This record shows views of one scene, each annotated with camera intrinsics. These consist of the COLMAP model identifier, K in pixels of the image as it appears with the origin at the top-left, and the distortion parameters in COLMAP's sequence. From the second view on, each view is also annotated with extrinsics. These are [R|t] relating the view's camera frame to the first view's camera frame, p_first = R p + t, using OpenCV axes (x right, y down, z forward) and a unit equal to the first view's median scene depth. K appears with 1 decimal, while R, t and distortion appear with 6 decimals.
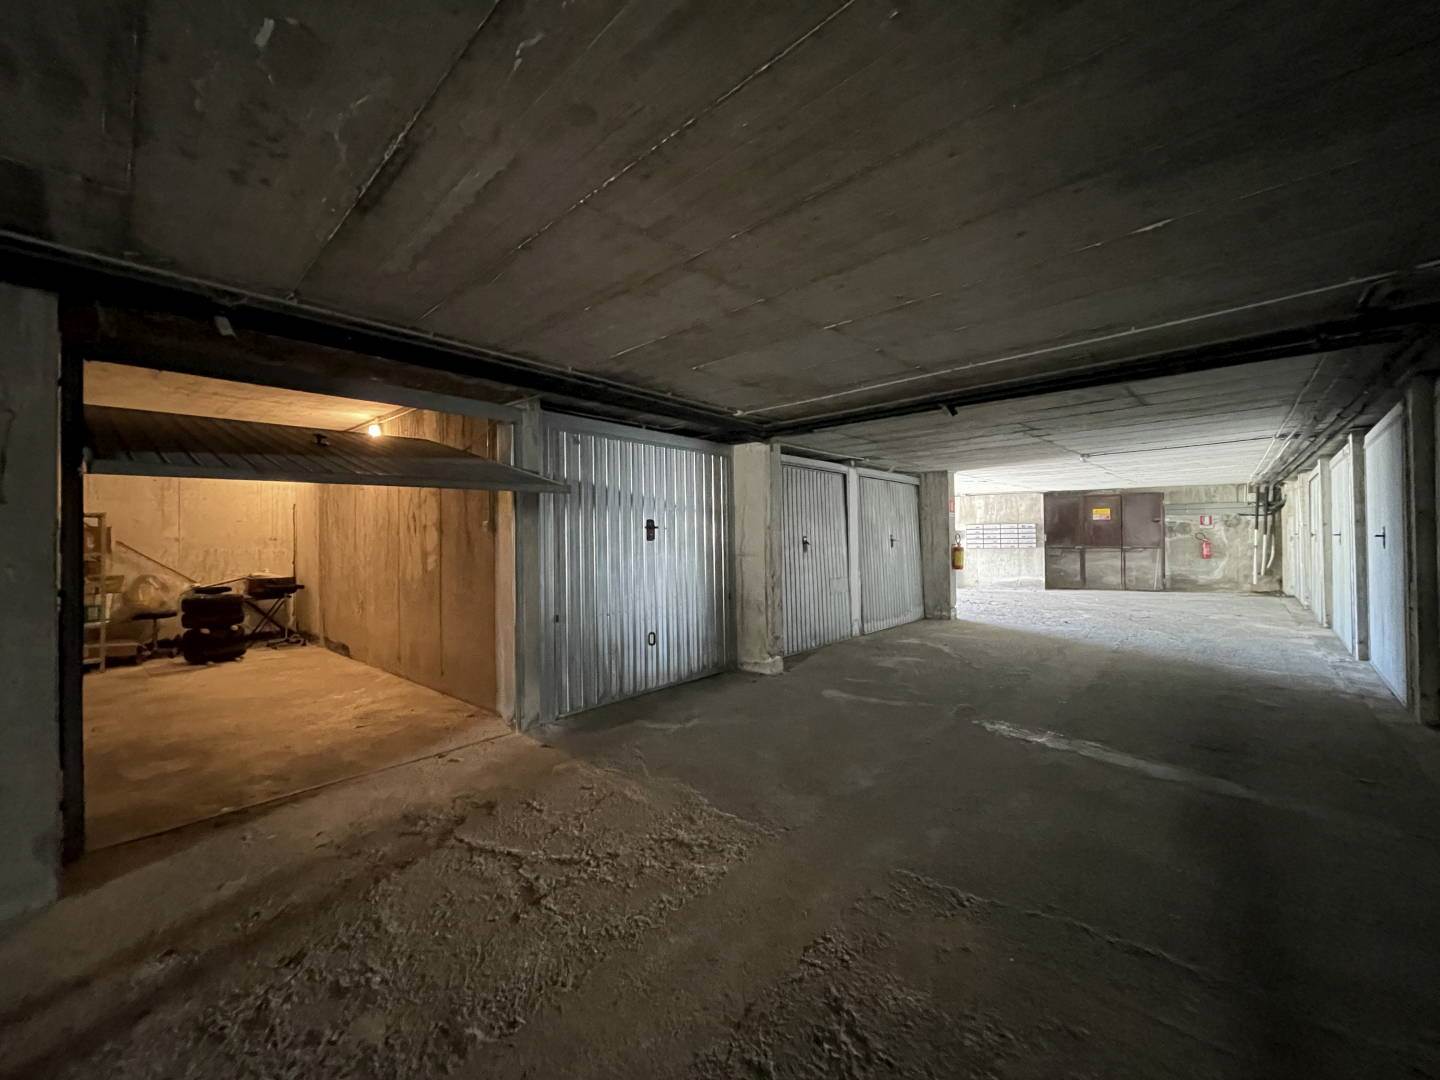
lens RADIAL K [[583.6, 0, 720.3], [0, 583.6, 531.5], [0, 0, 1]] dist [-0.001690, -0.000342]
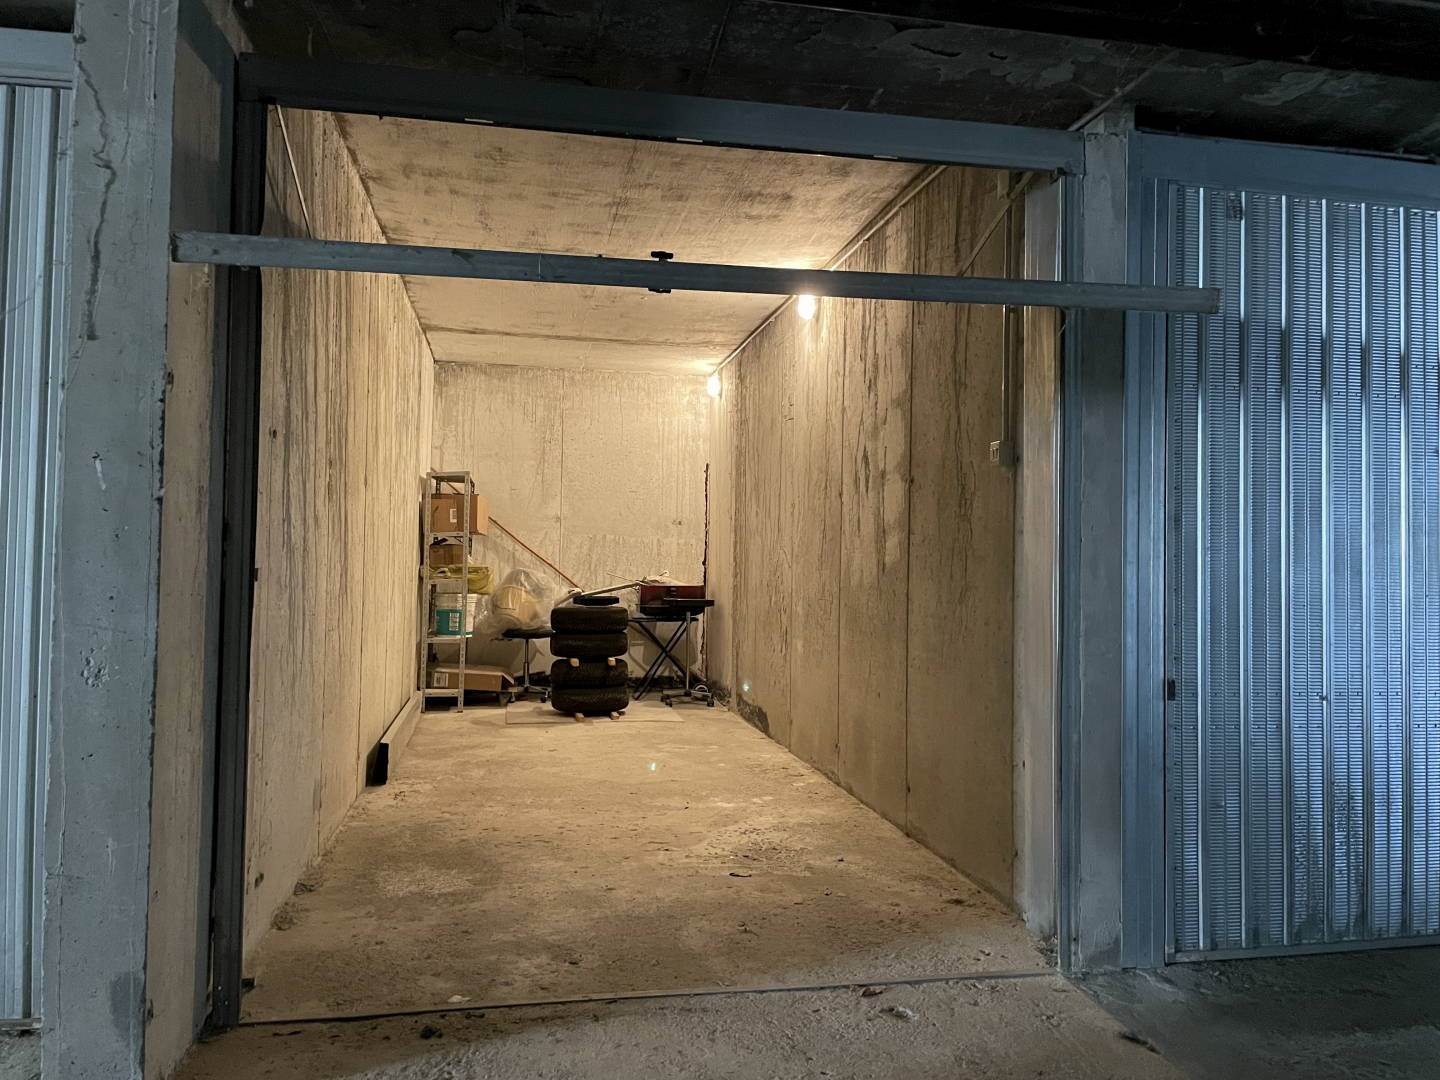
lens RADIAL K [[1096.4, 0, 720.1], [0, 1096.4, 529.6], [0, 0, 1]] dist [0.034984, -0.006397]
pose [[0.785720, 0.007180, -0.618541, -0.063712], [-0.018211, 0.999768, -0.011527, 0.053919], [0.618314, 0.020321, 0.785668, 0.238306]]
